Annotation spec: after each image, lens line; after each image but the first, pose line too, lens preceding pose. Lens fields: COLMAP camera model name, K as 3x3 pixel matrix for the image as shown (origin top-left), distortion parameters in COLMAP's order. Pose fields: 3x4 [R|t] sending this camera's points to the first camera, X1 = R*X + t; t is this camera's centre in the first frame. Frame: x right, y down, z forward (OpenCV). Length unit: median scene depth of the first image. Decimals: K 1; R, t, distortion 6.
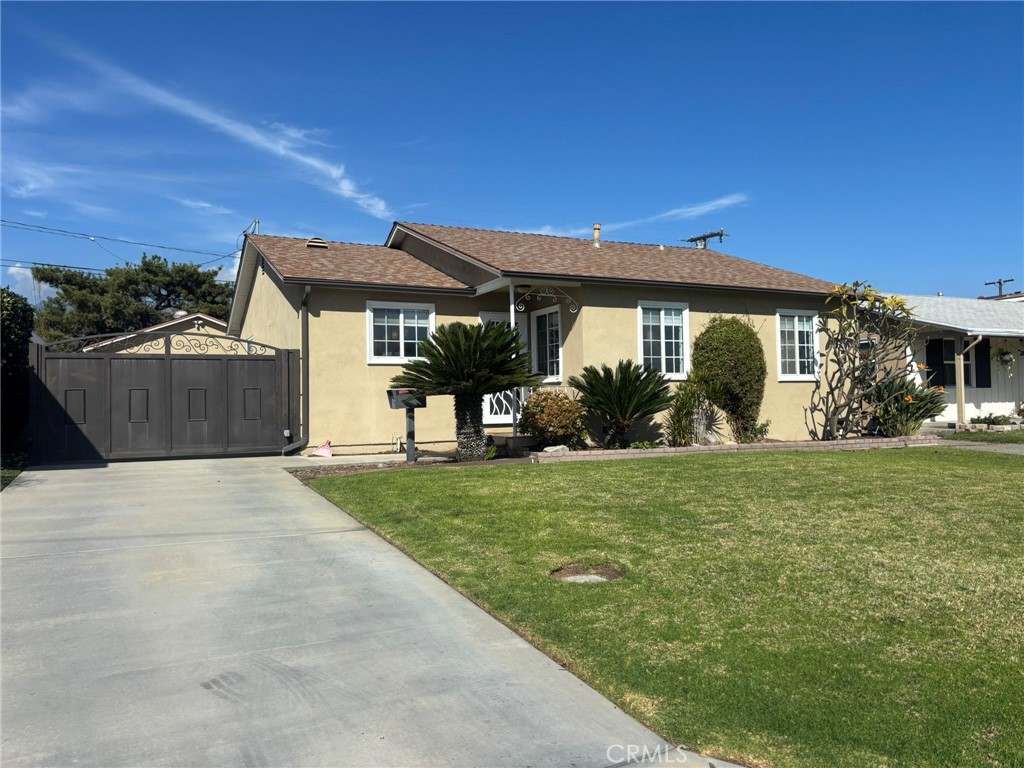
lens RADIAL K [[762.9, 0, 512.0], [0, 762.9, 384.0], [0, 0, 1]] dist [-0.082202, 0.000224]
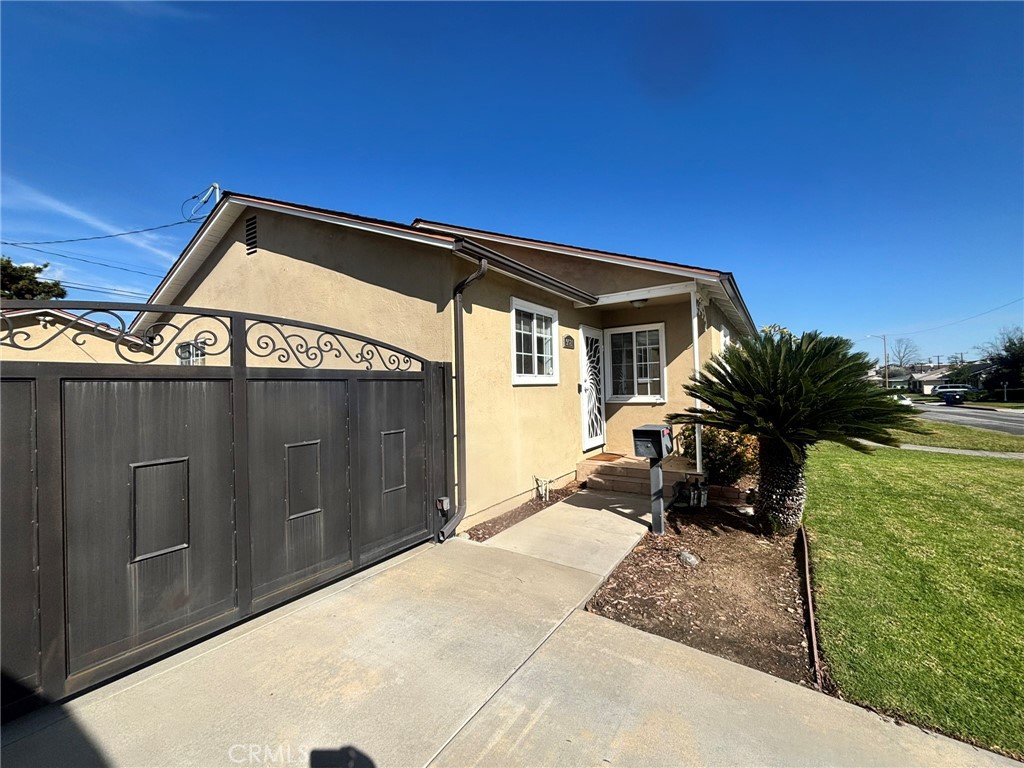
lens RADIAL K [[425.4, 0, 494.2], [0, 425.4, 387.4], [0, 0, 1]] dist [0.000713, -0.000115]
pose [[0.872205, -0.002712, 0.489133, -0.401629], [-0.005056, 0.999881, 0.014558, -0.029525], [-0.489115, -0.015171, 0.872088, 0.648824]]
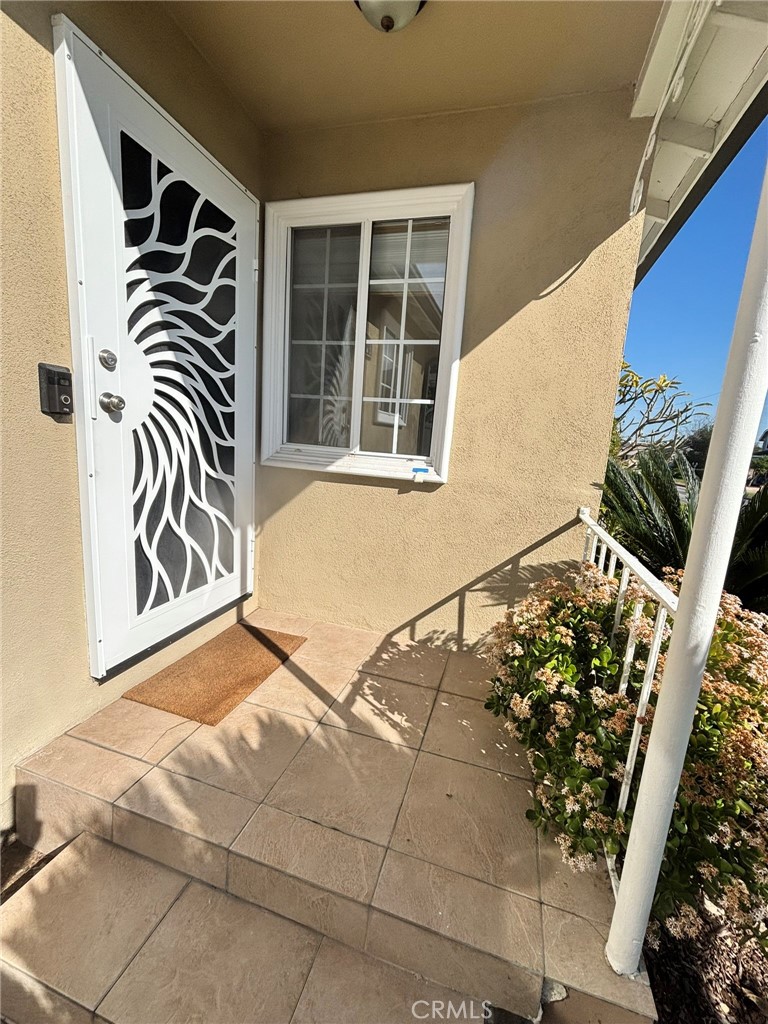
lens RADIAL K [[425.4, 0, 384.0], [0, 425.4, 512.0], [0, 0, 1]] dist [0.000713, -0.000115]
pose [[0.684403, -0.060779, 0.726567, -0.071798], [-0.106284, 0.977558, 0.181891, -0.019666], [-0.721316, -0.201709, 0.662583, 0.927561]]
